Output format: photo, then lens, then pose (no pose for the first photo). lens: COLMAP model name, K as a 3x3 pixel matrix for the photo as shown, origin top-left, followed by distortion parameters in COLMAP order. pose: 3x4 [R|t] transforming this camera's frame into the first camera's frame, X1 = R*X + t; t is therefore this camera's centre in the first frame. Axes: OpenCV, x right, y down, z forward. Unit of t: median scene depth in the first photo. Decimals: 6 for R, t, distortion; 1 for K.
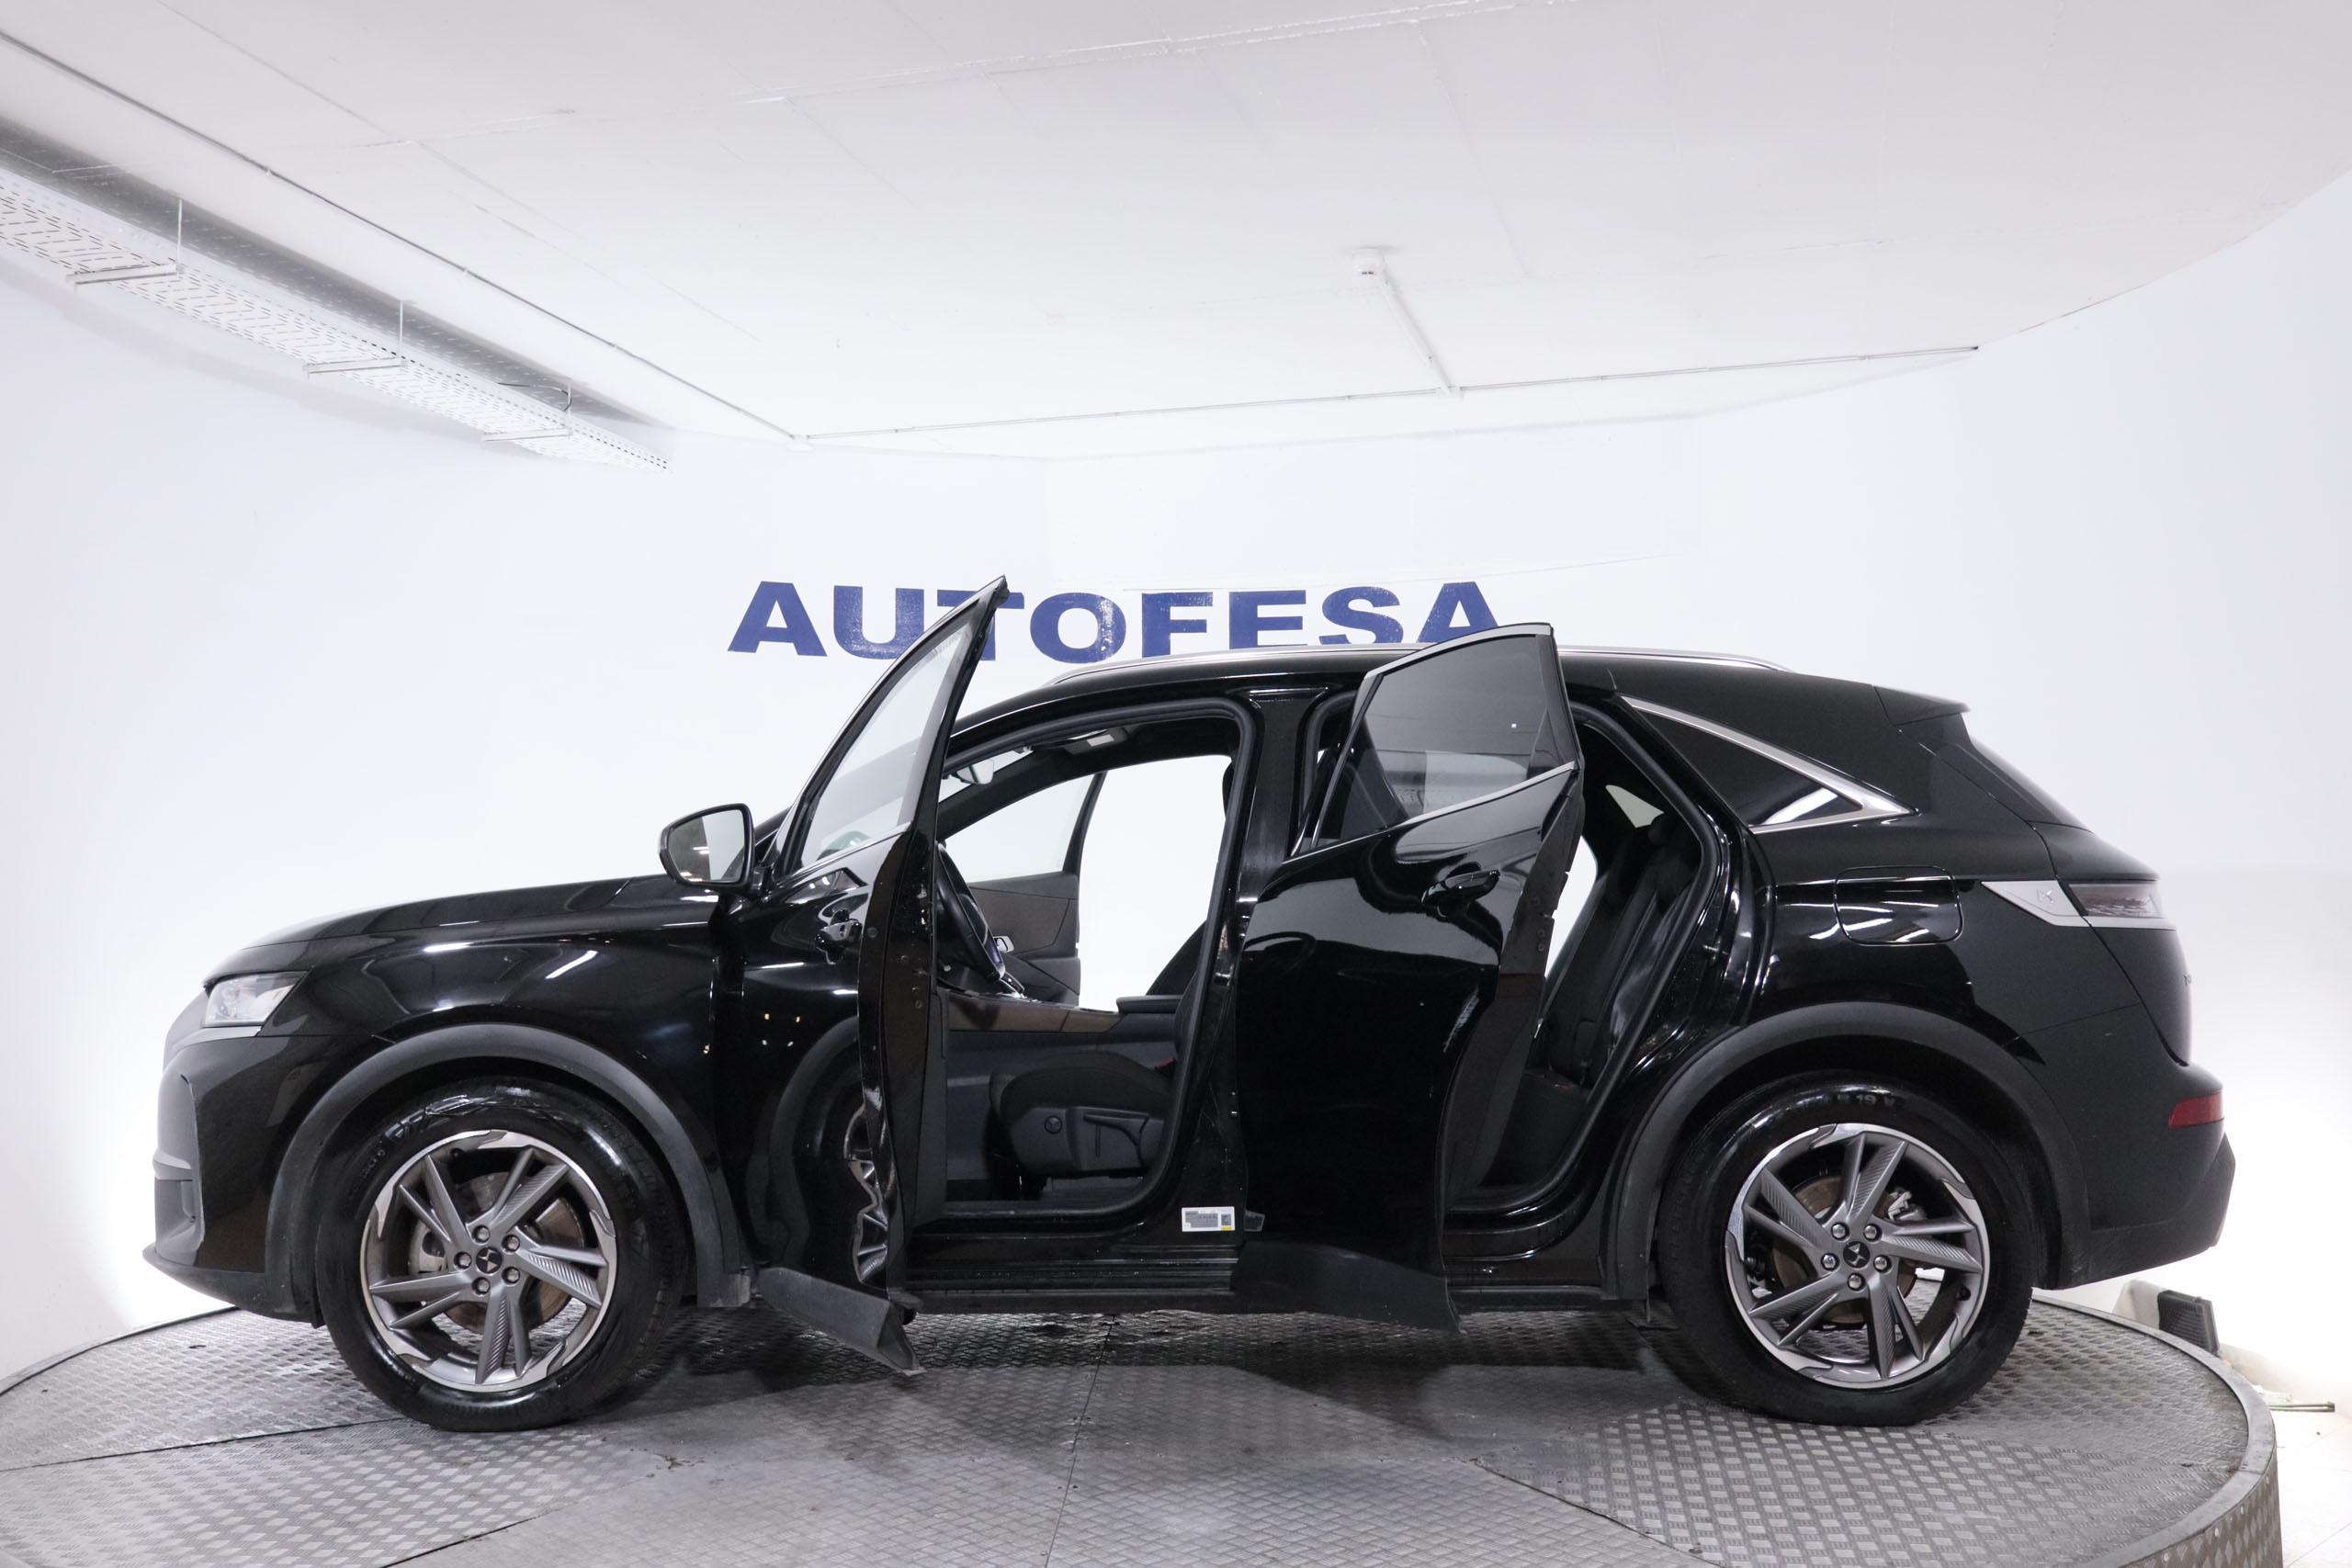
lens RADIAL K [[2259.5, 0, 1176.0], [0, 2259.5, 784.0], [0, 0, 1]] dist [0.004294, 0.000953]
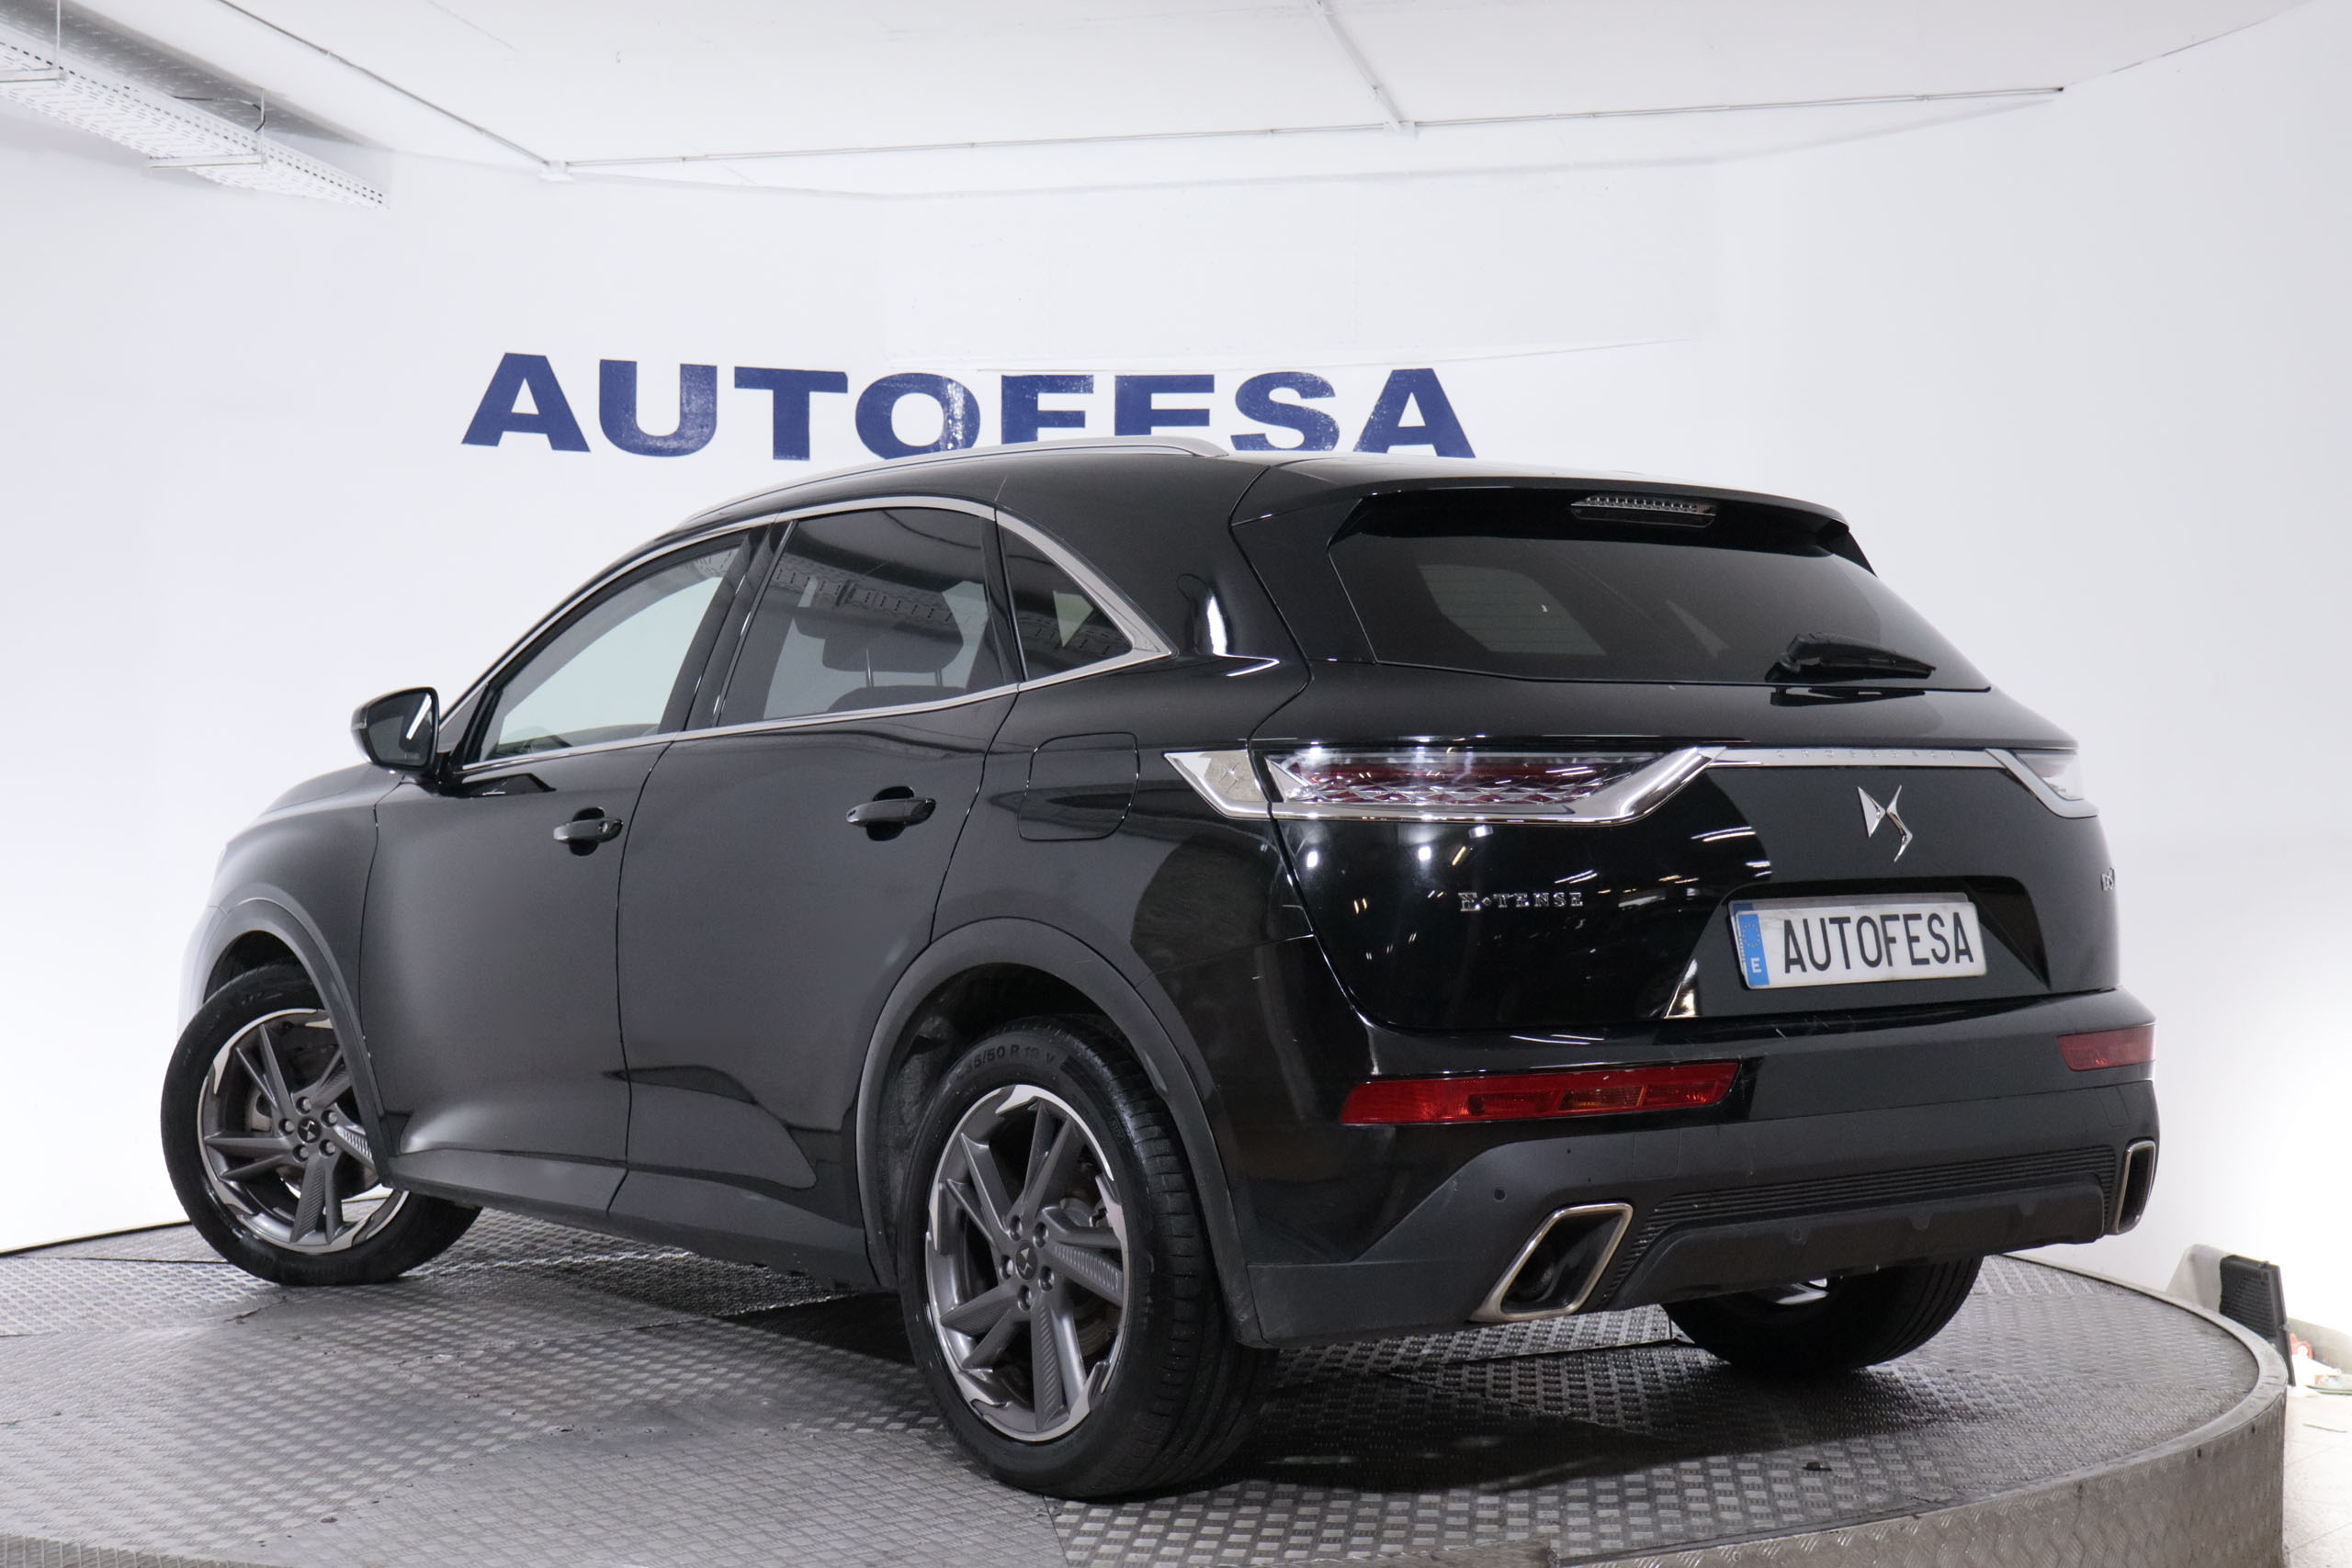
lens RADIAL K [[3263.9, 0, 1176.0], [0, 3263.9, 784.0], [0, 0, 1]] dist [0.016050, -0.051968]
pose [[0.998939, 0.011299, 0.044656, -0.003945], [-0.013676, 0.998486, 0.053273, -0.005717], [-0.043986, -0.053828, 0.997581, -0.122607]]
